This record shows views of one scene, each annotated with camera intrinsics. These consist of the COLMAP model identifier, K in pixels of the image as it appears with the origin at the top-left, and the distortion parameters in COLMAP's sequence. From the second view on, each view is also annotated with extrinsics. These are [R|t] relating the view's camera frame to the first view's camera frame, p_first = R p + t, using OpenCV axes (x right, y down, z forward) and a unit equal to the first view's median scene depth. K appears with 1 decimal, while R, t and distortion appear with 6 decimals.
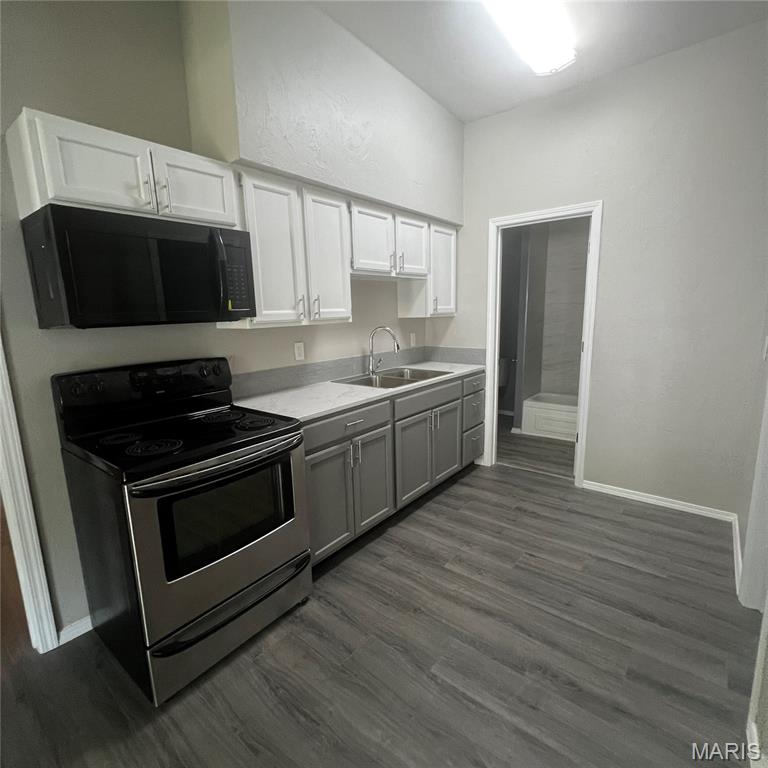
lens RADIAL K [[409.8, 0, 382.4], [0, 409.8, 385.4], [0, 0, 1]] dist [0.002468, -0.000064]
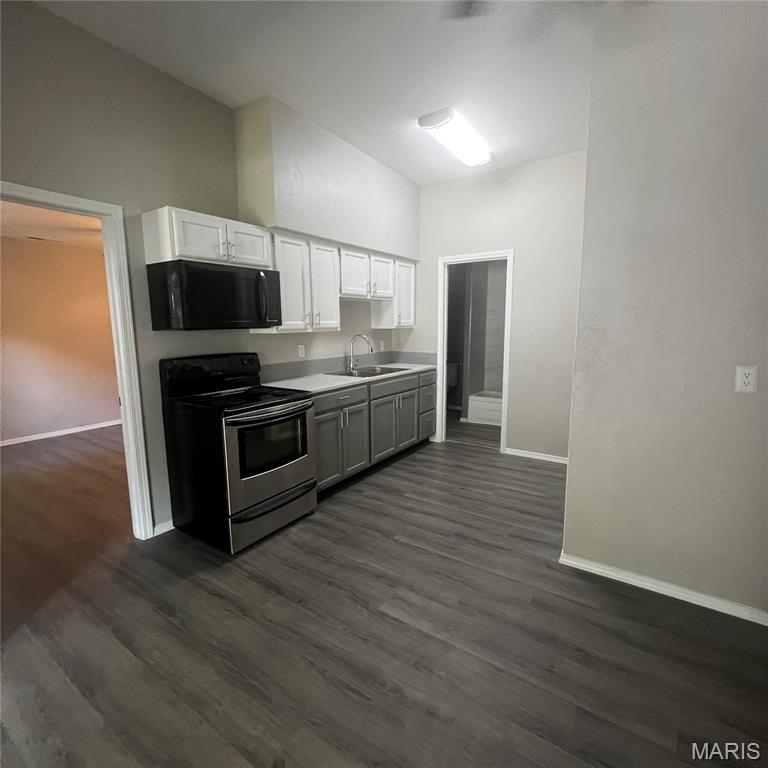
lens RADIAL K [[409.8, 0, 382.4], [0, 409.8, 385.4], [0, 0, 1]] dist [0.002468, -0.000064]
pose [[0.996750, 0.004220, 0.080442, -0.045895], [-0.001696, 0.999505, -0.031430, 0.087043], [-0.080535, 0.031192, 0.996264, -0.461644]]
